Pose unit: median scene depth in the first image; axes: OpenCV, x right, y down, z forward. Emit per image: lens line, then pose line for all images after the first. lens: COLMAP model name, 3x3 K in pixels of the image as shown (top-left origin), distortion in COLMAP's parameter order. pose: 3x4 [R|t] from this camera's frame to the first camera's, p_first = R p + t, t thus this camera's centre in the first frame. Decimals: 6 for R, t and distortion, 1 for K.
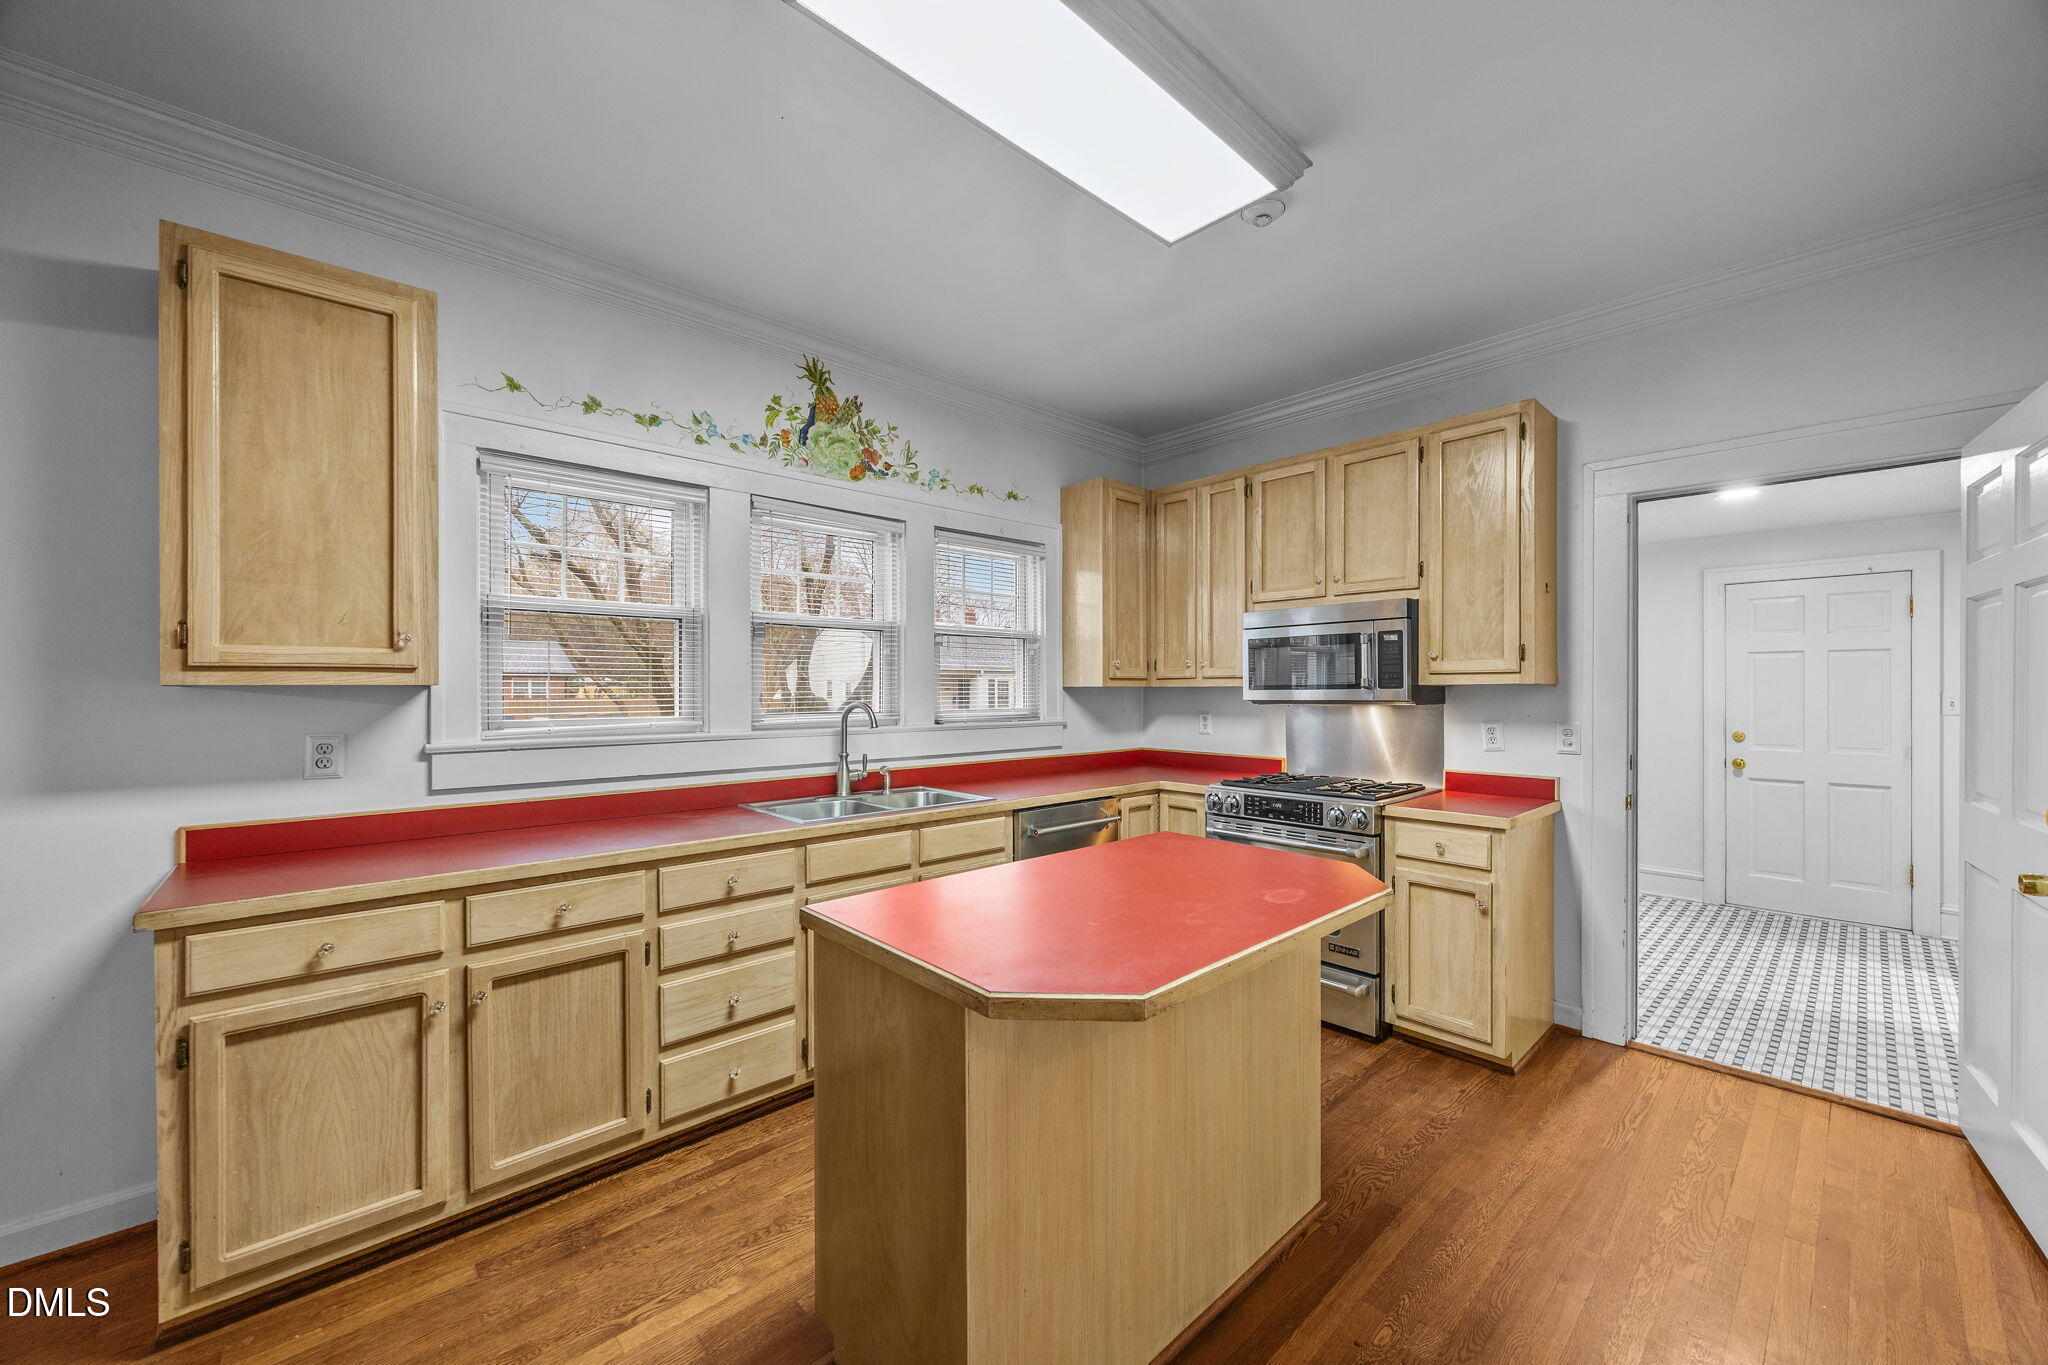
lens RADIAL K [[781.3, 0, 1038.2], [0, 781.3, 689.8], [0, 0, 1]] dist [0.000251, -0.000101]
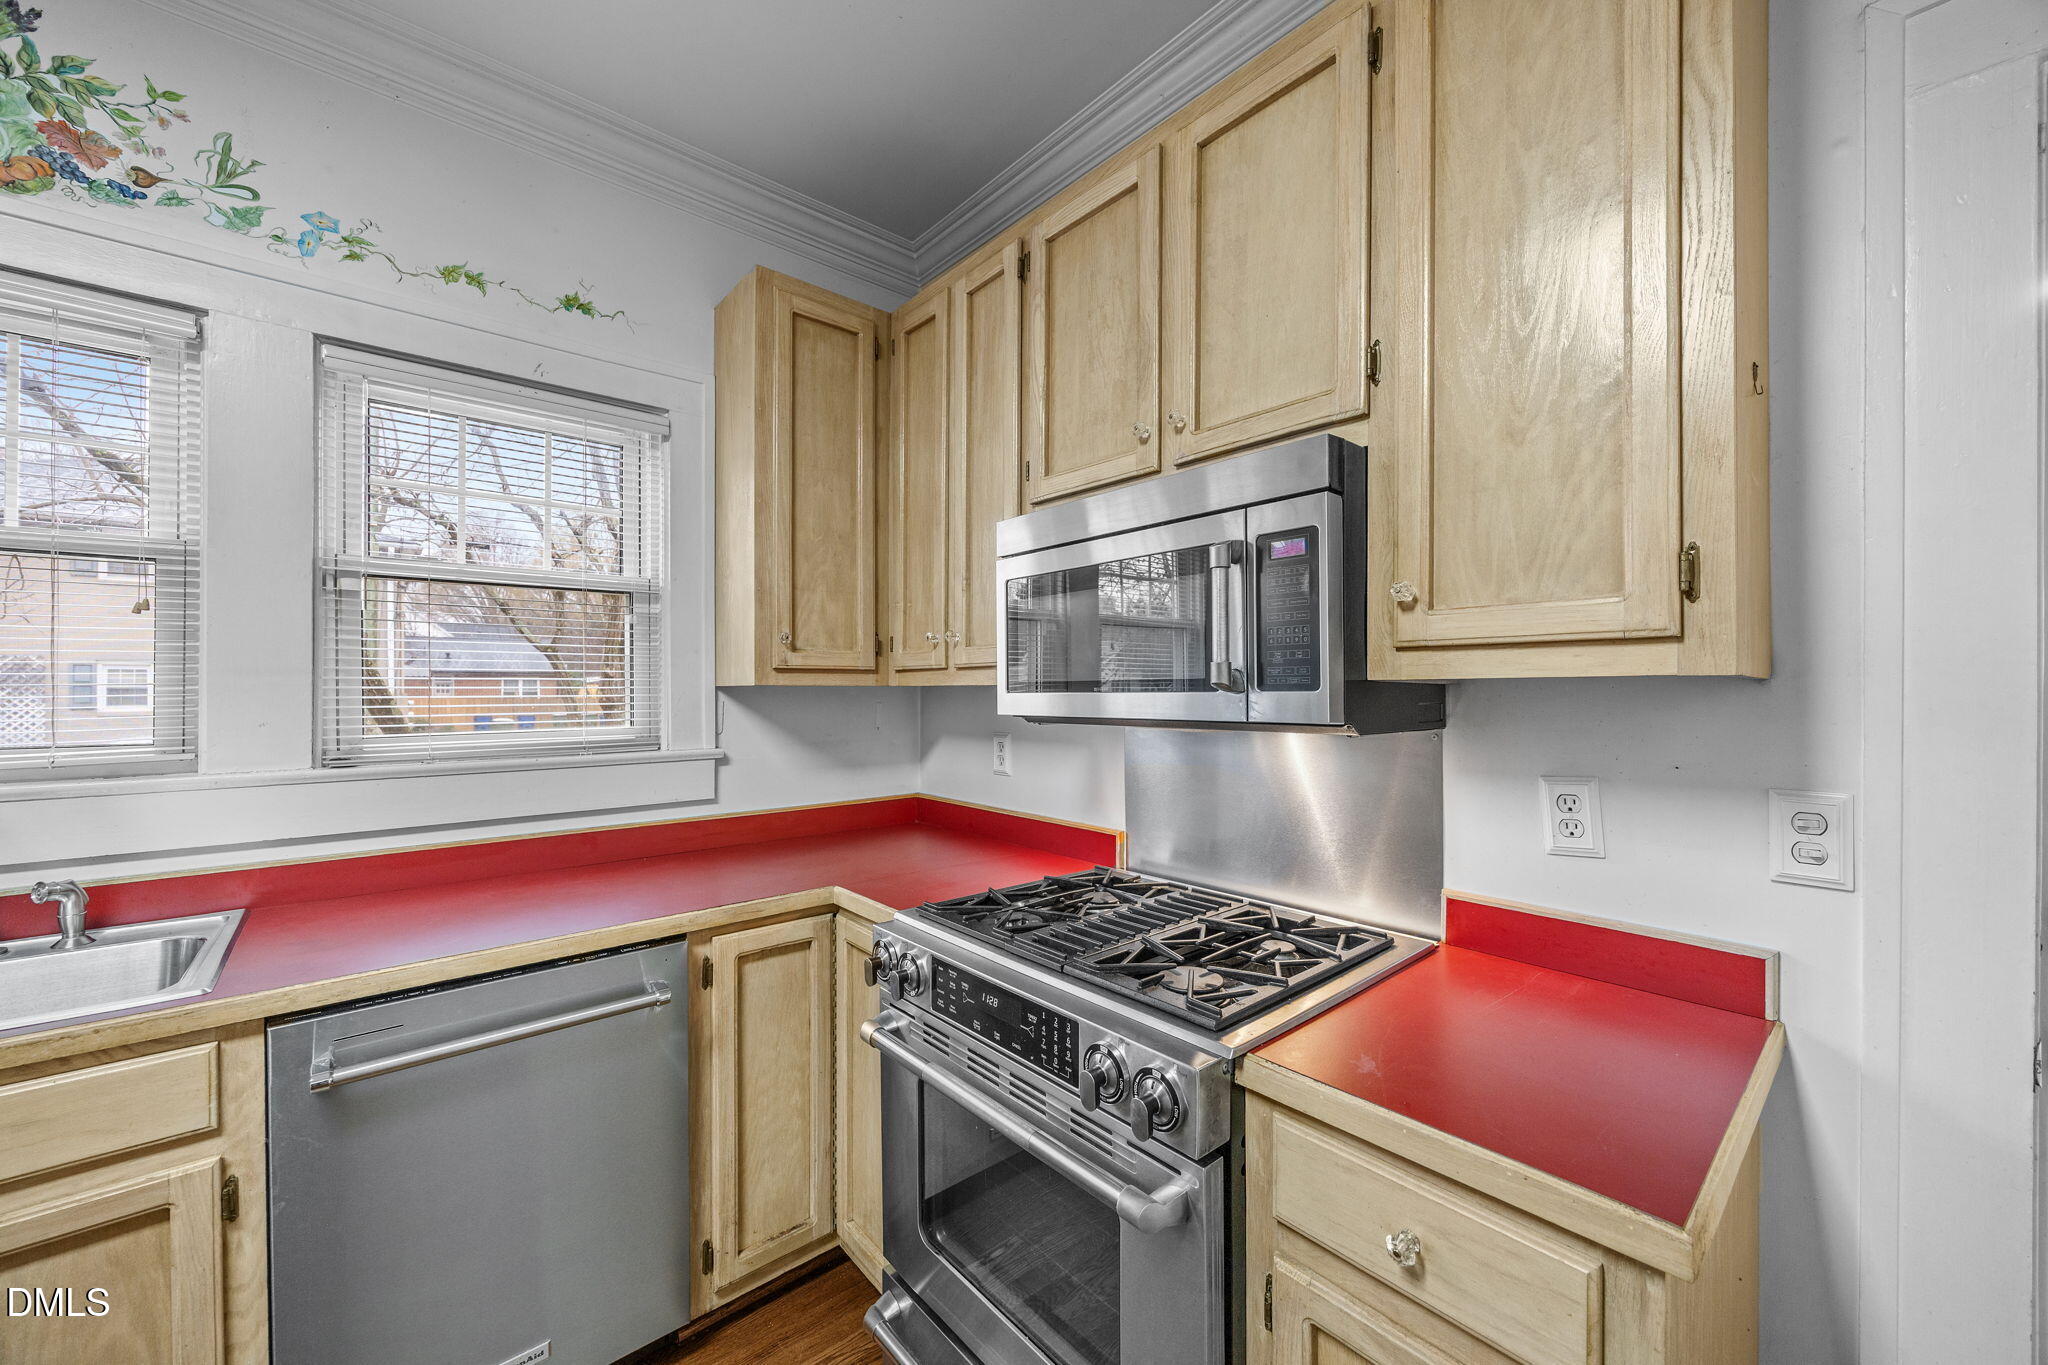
lens RADIAL K [[781.3, 0, 1038.2], [0, 781.3, 689.8], [0, 0, 1]] dist [0.000251, -0.000101]
pose [[0.999583, -0.000016, -0.028872, 0.315548], [0.000020, 1.000000, 0.000128, -0.001786], [0.028872, -0.000128, 0.999583, 0.579194]]
